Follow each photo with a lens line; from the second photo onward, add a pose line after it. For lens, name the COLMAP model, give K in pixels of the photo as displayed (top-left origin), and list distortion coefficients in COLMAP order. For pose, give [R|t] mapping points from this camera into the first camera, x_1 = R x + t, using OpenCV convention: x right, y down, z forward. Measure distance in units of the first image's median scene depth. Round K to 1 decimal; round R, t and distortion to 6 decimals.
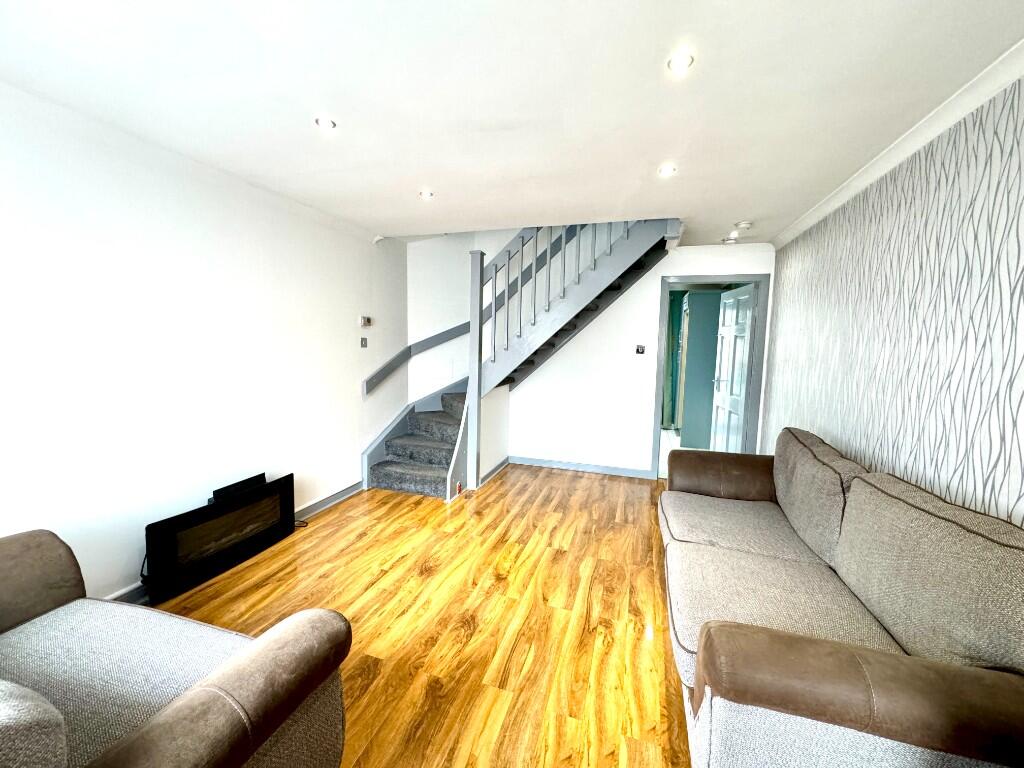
lens RADIAL K [[411.0, 0, 508.5], [0, 411.0, 379.0], [0, 0, 1]] dist [-0.002581, -0.000036]
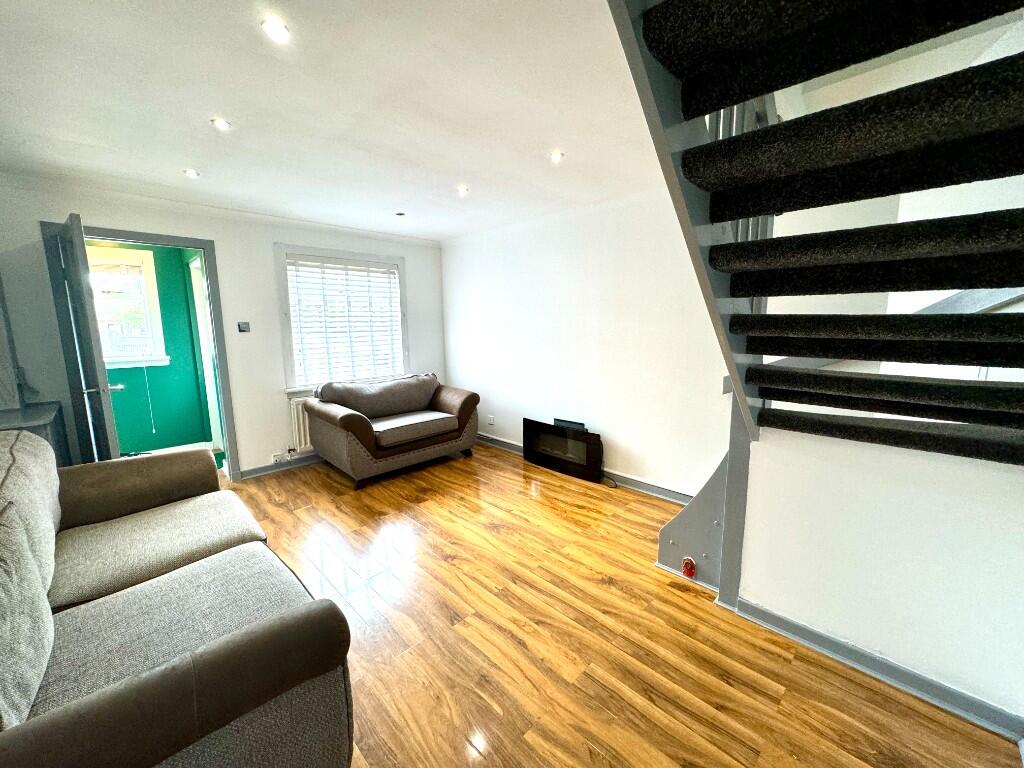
lens RADIAL K [[411.0, 0, 508.2], [0, 411.0, 386.6], [0, 0, 1]] dist [-0.002581, -0.000036]
pose [[-0.465306, 0.120077, -0.876967, 0.624236], [-0.077642, 0.981400, 0.175572, -0.094883], [0.881738, 0.149784, -0.447329, 1.274059]]
